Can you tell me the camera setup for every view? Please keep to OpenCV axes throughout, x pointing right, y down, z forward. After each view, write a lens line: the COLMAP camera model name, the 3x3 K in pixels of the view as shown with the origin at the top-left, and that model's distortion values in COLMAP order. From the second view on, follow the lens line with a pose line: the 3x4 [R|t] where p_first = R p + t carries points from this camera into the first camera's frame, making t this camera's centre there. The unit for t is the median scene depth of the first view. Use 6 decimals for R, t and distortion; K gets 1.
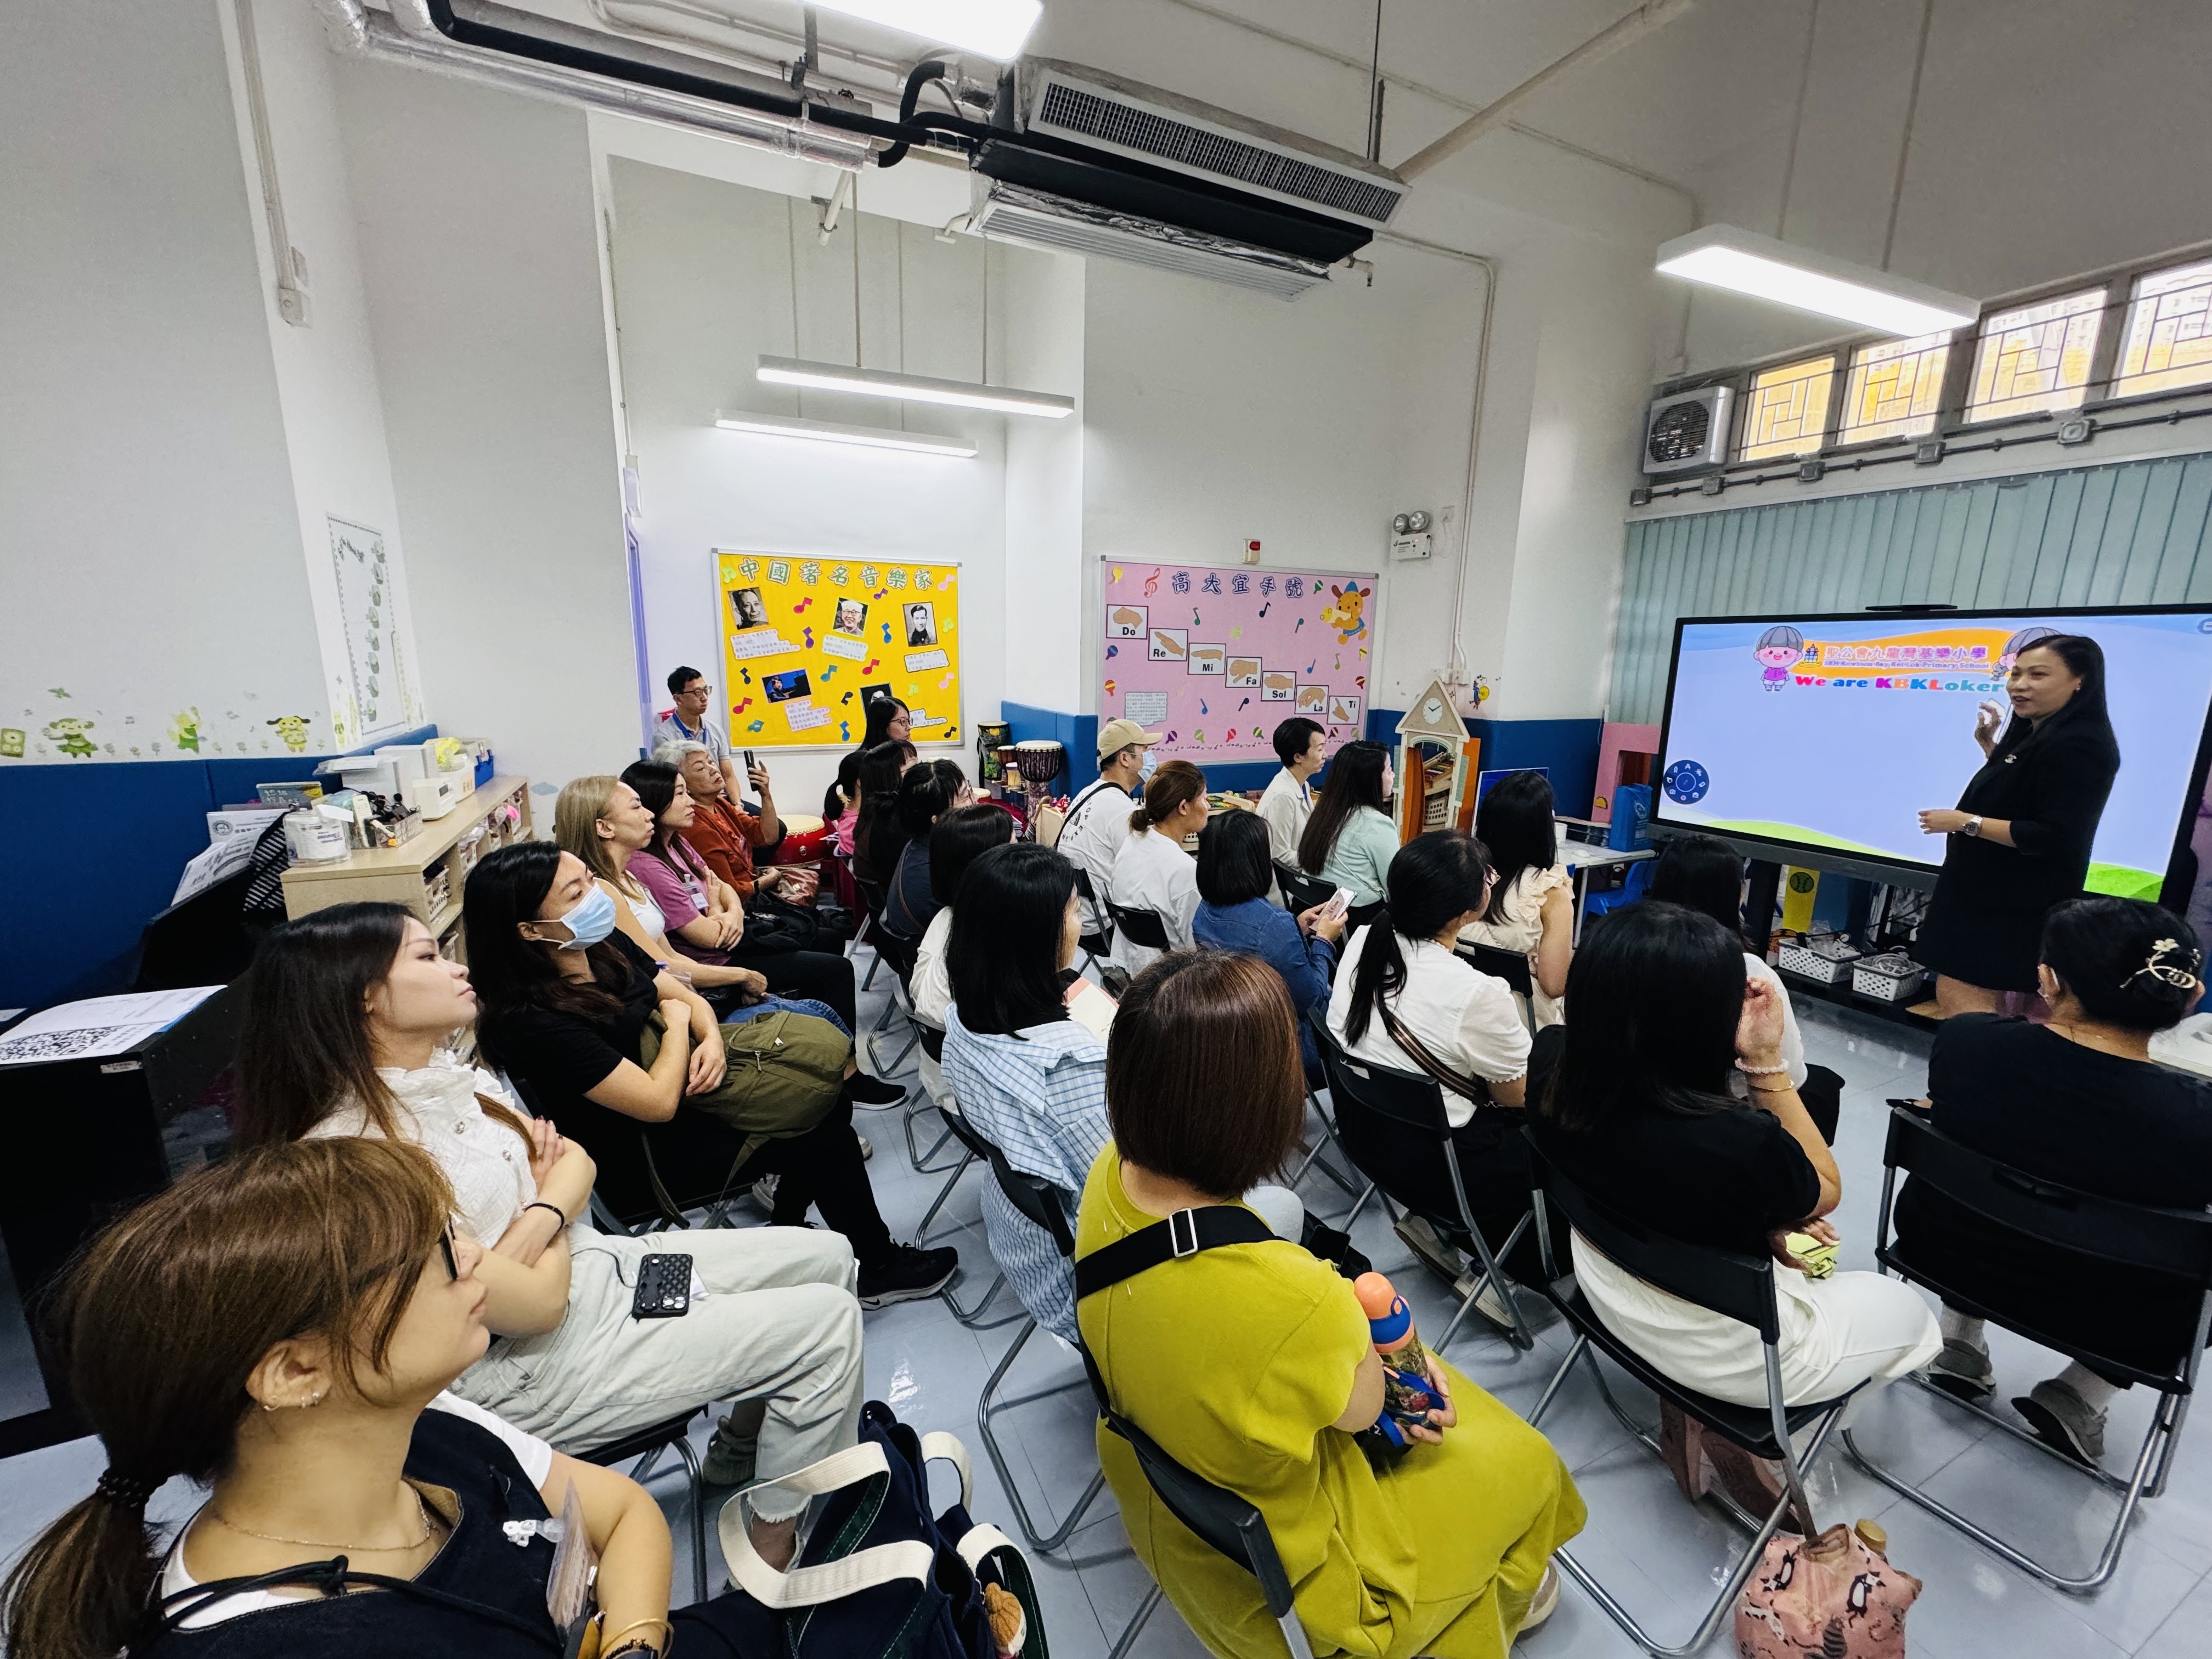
lens RADIAL K [[895.7, 0, 1106.0], [0, 895.7, 829.5], [0, 0, 1]] dist [0.017353, 0.000020]
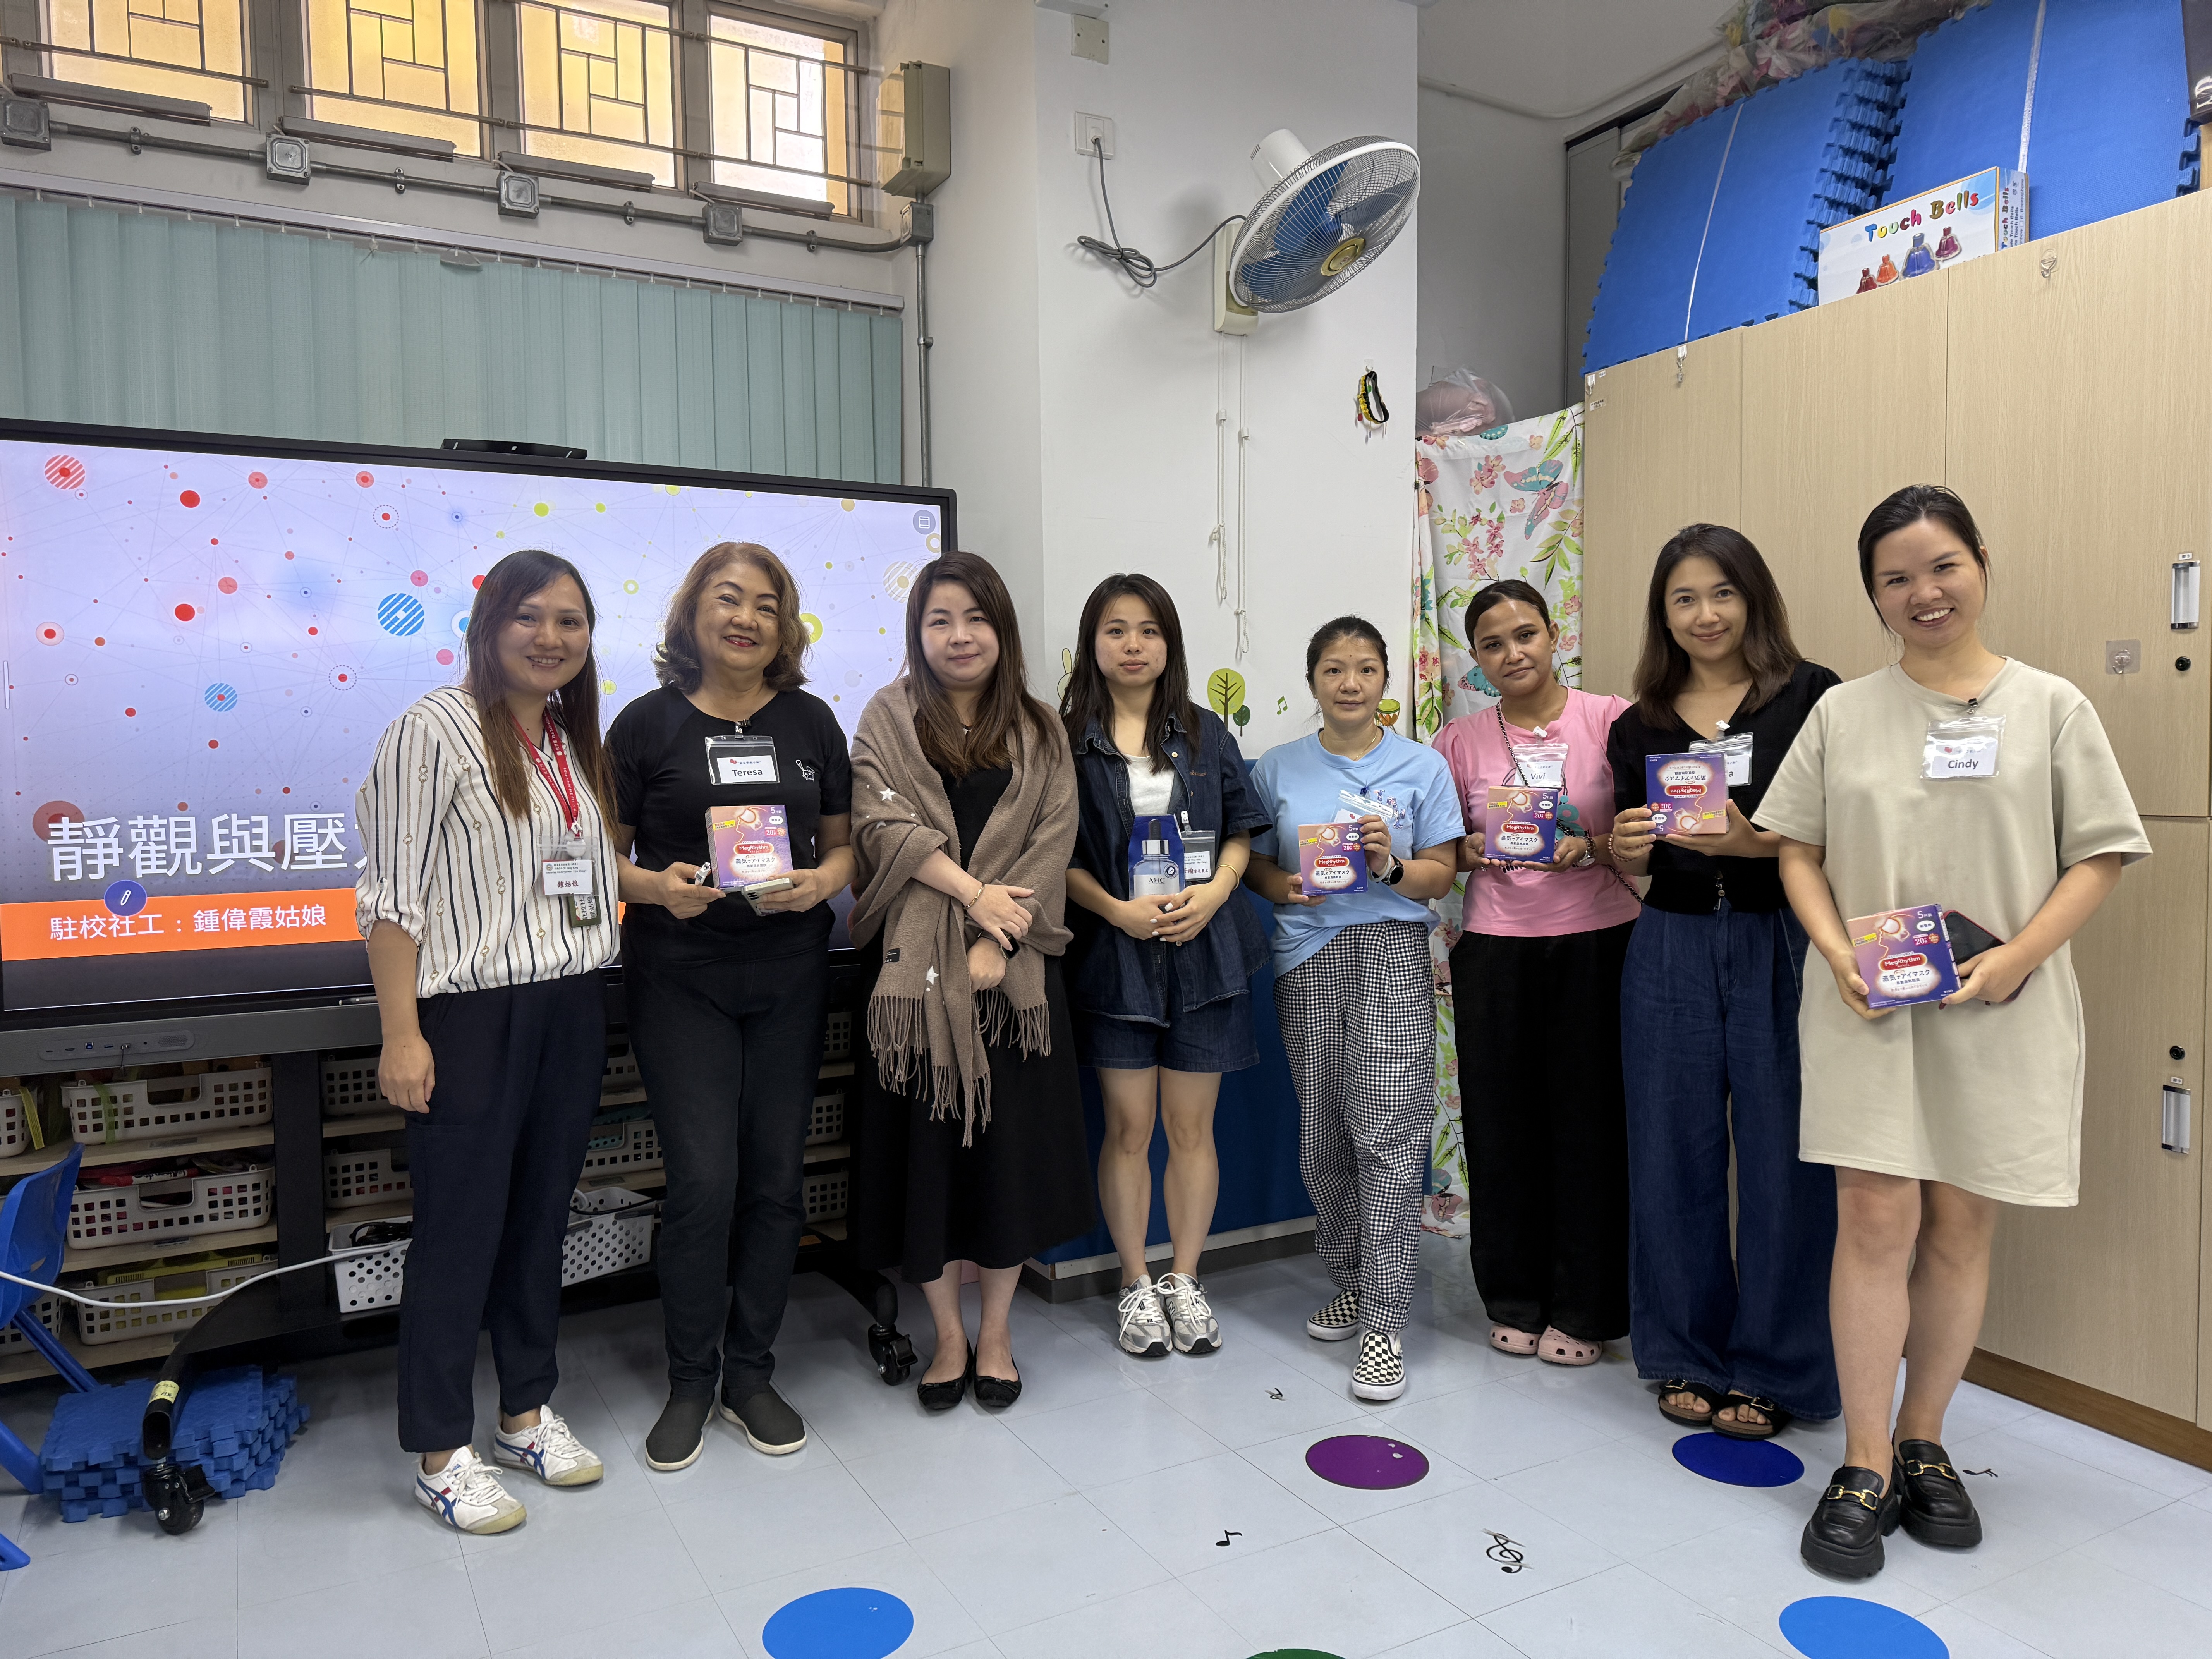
lens RADIAL K [[1550.2, 0, 1110.1], [0, 1550.2, 913.9], [0, 0, 1]] dist [0.005588, 0.001749]
pose [[-0.040494, -0.120395, 0.991900, 0.029231], [0.211410, 0.969207, 0.126271, -0.038011], [-0.976558, 0.214811, -0.013794, 0.601679]]
